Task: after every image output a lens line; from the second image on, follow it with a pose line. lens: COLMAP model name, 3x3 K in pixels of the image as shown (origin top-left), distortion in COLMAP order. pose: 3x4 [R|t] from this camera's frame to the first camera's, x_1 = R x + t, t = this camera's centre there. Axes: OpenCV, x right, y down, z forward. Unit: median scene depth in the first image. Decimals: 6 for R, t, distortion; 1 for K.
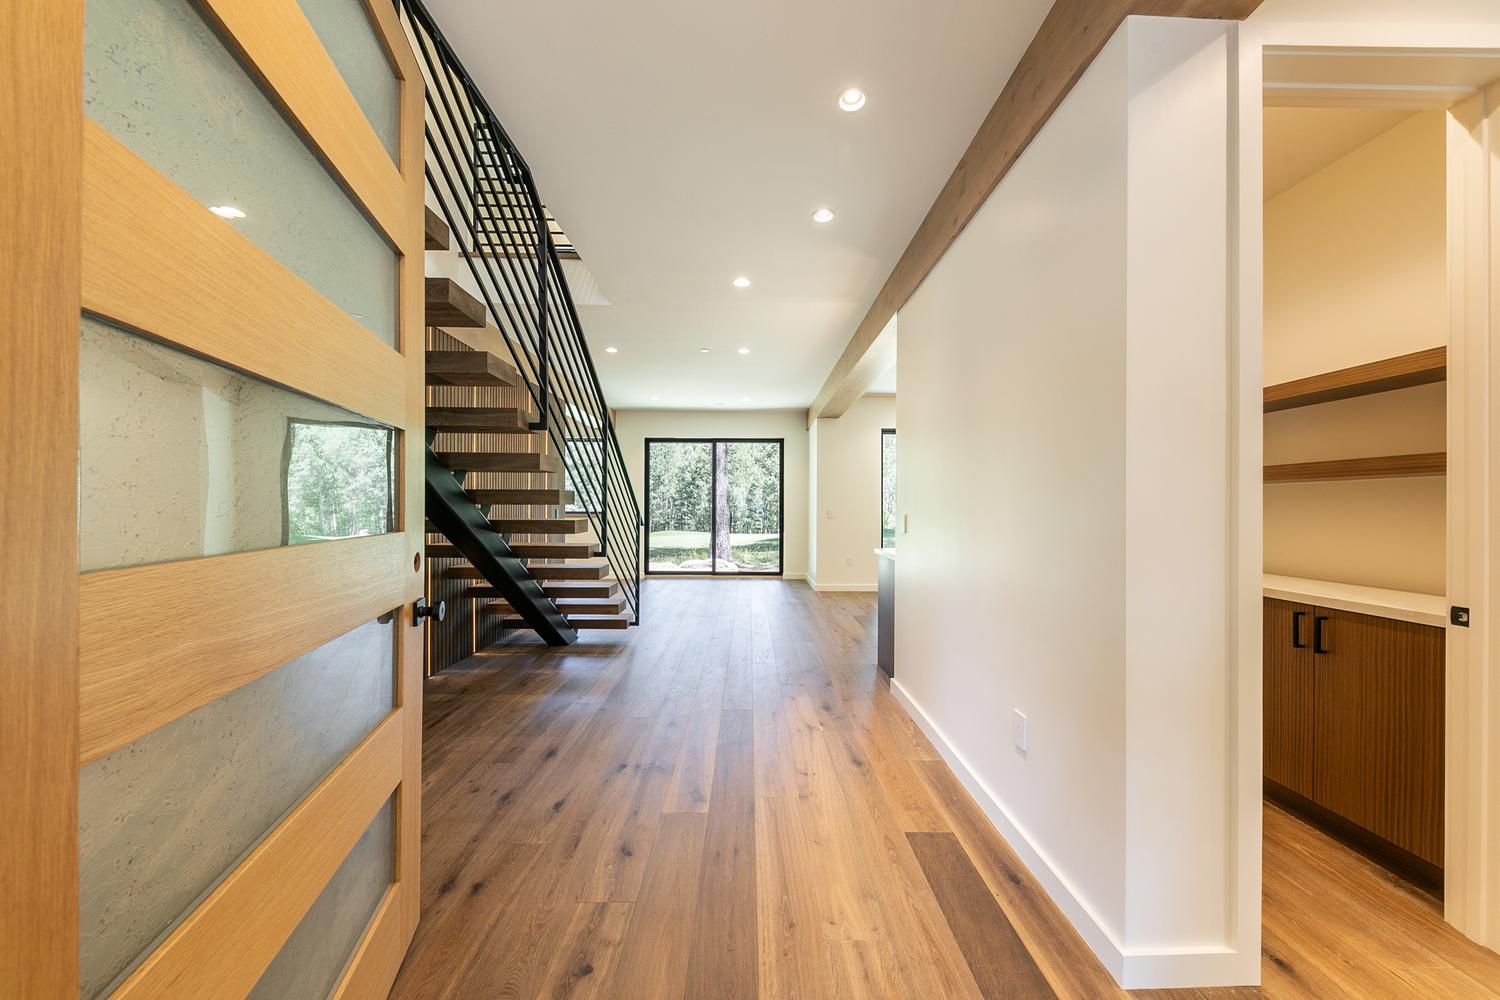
lens RADIAL K [[526.5, 0, 738.2], [0, 526.5, 509.8], [0, 0, 1]] dist [0.005289, -0.001243]
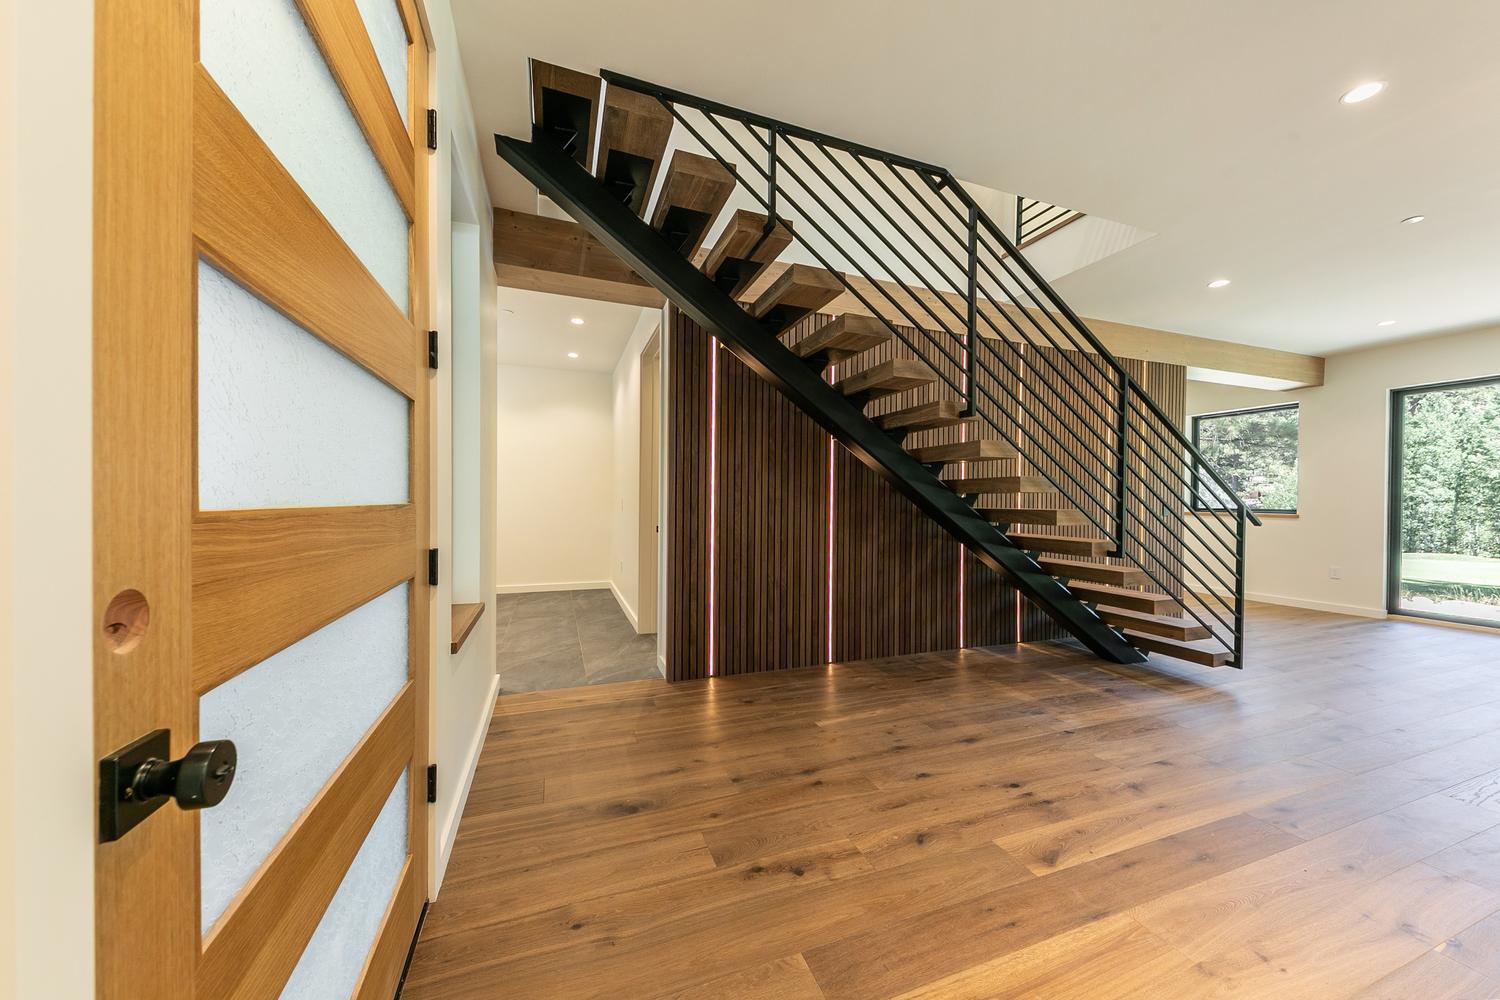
lens RADIAL K [[526.5, 0, 753.3], [0, 526.5, 508.1], [0, 0, 1]] dist [0.005289, -0.001243]
pose [[0.338537, 0.011710, -0.940880, 0.458180], [-0.016341, 0.999845, 0.006564, 0.024952], [0.940811, 0.013152, 0.338676, 0.282718]]
